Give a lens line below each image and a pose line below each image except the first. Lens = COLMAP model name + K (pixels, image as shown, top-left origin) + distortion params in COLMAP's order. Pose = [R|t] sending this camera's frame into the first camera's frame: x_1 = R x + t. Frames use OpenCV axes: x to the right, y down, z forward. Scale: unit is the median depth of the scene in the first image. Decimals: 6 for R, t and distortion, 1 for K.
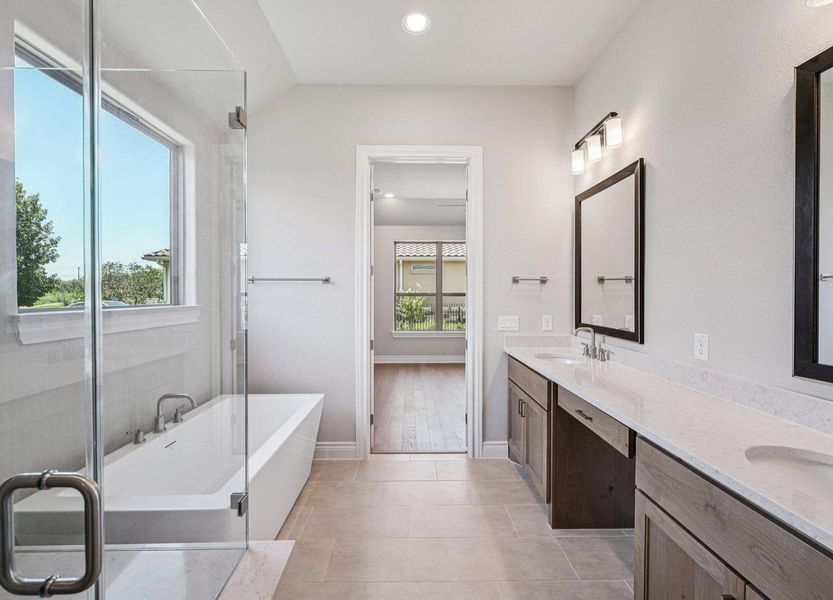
lens RADIAL K [[372.4, 0, 412.9], [0, 372.4, 297.8], [0, 0, 1]] dist [-0.026379, -0.000109]
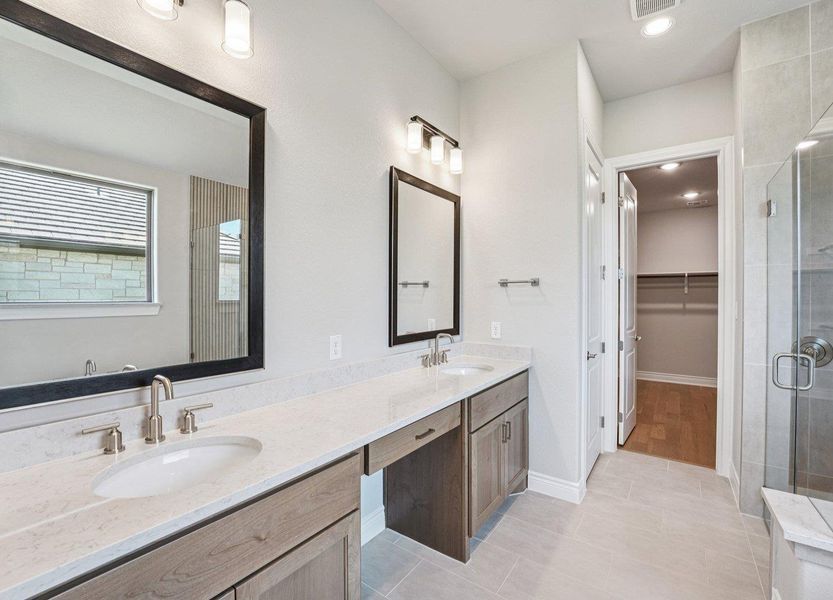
lens RADIAL K [[372.4, 0, 412.9], [0, 372.4, 297.8], [0, 0, 1]] dist [-0.026379, -0.000109]
pose [[-0.809301, -0.005380, 0.587369, -0.042277], [0.002083, 0.999925, 0.012028, -0.025190], [-0.587390, 0.010958, -0.809230, 1.782605]]
